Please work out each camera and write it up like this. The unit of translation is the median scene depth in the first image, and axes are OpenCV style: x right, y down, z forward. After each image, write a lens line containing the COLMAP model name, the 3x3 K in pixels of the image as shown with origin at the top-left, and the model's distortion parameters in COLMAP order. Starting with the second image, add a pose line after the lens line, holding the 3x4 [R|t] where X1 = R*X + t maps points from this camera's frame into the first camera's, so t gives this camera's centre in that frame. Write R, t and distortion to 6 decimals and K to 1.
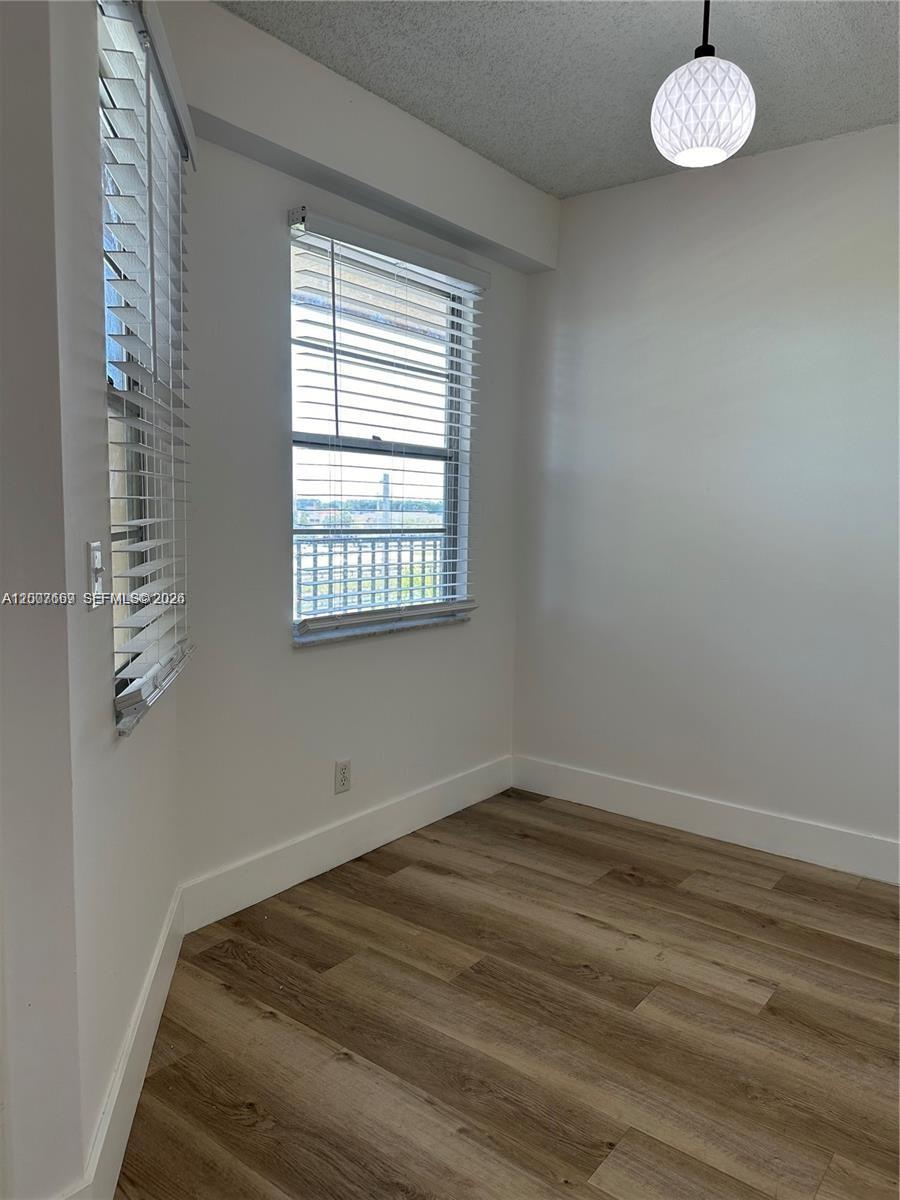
lens RADIAL K [[841.5, 0, 450.4], [0, 841.5, 597.7], [0, 0, 1]] dist [0.071255, -0.085678]
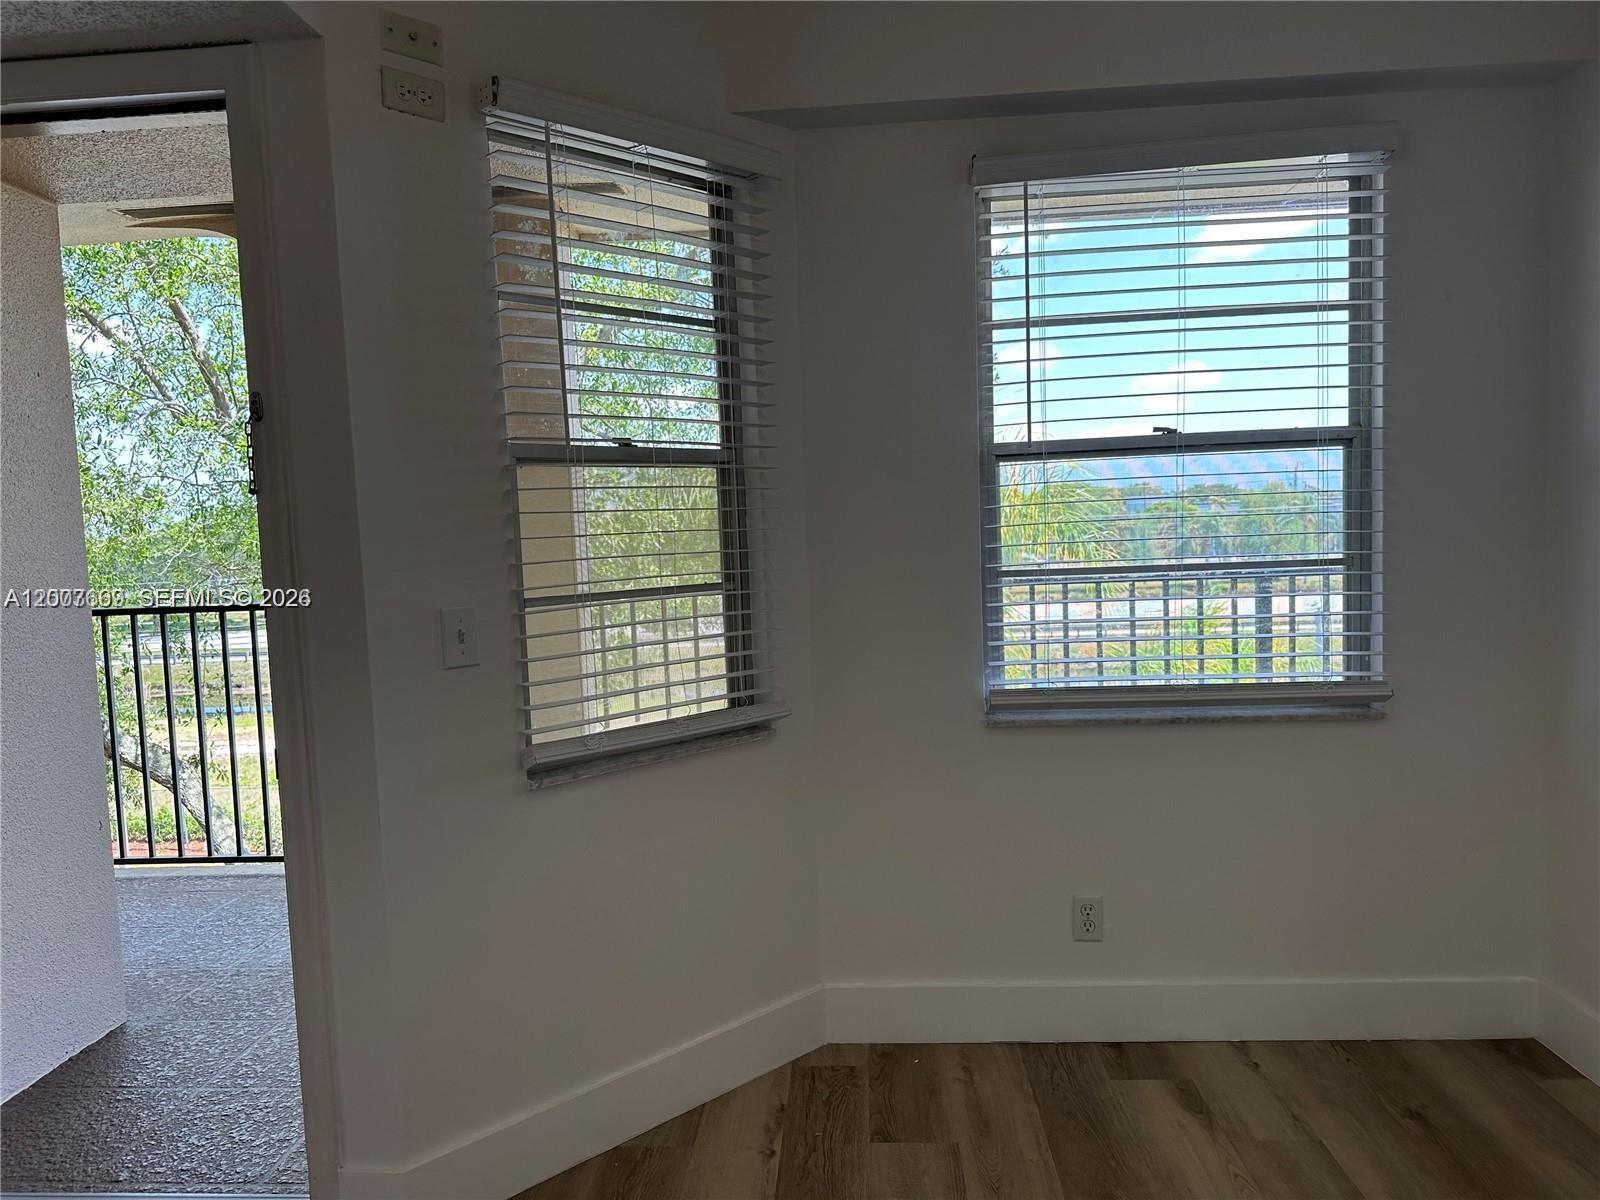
lens RADIAL K [[1154.5, 0, 801.7], [0, 1154.5, 599.4], [0, 0, 1]] dist [0.036321, -0.005043]
pose [[0.570732, 0.018792, -0.820921, 0.555010], [-0.037929, 0.999274, -0.003494, -0.043944], [0.820260, 0.033131, 0.571031, 0.255362]]
